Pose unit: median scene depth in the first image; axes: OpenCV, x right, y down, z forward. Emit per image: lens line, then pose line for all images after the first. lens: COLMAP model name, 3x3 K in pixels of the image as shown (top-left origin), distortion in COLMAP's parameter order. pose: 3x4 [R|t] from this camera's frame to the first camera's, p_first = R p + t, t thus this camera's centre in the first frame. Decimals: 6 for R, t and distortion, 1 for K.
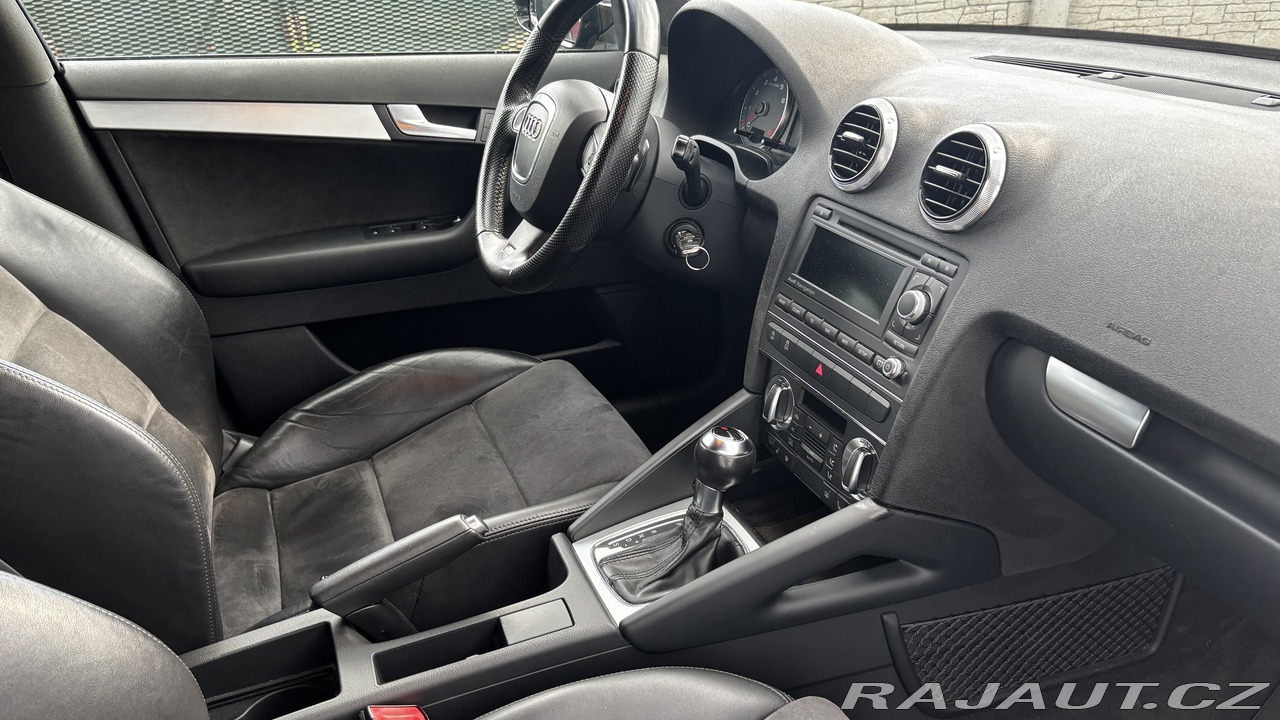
lens RADIAL K [[990.5, 0, 648.1], [0, 990.5, 355.2], [0, 0, 1]] dist [0.022414, -0.008221]
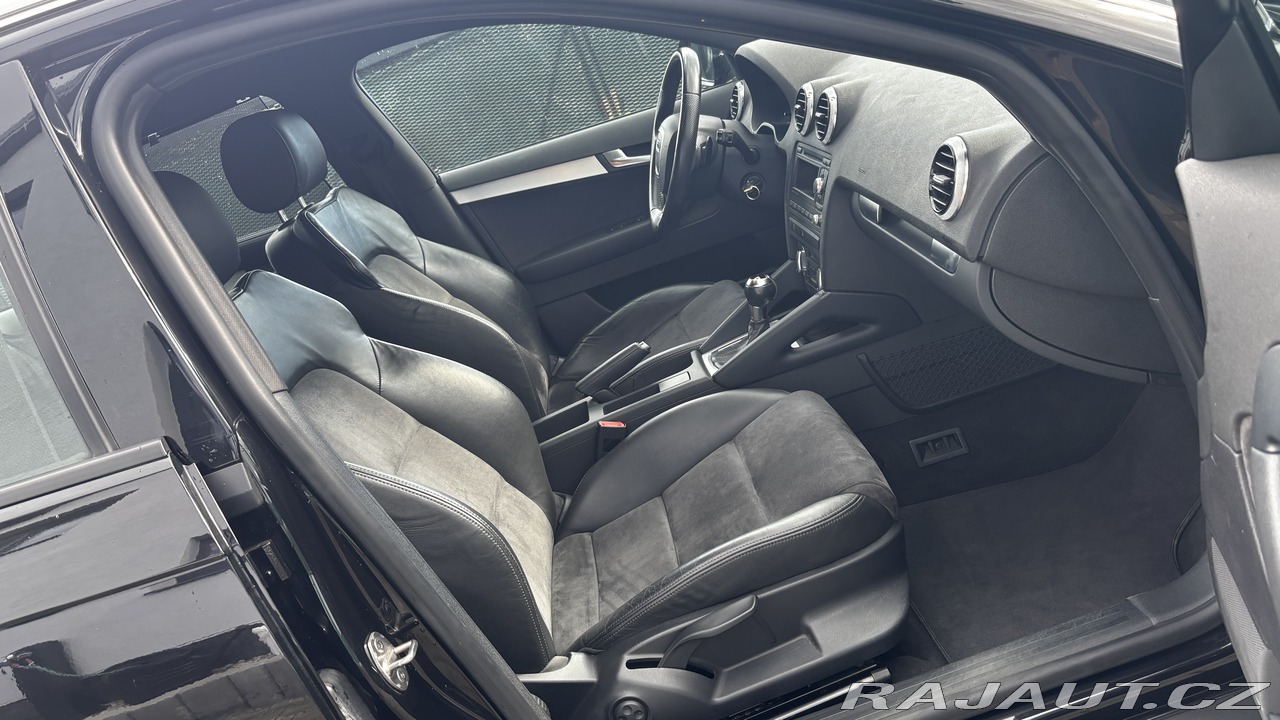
lens RADIAL K [[990.5, 0, 637.6], [0, 990.5, 364.8], [0, 0, 1]] dist [0.022414, -0.008221]
pose [[0.911561, -0.177040, -0.371098, 0.419205], [0.172967, 0.983921, -0.044526, 0.223919], [0.373013, -0.023599, 0.927526, -0.662681]]
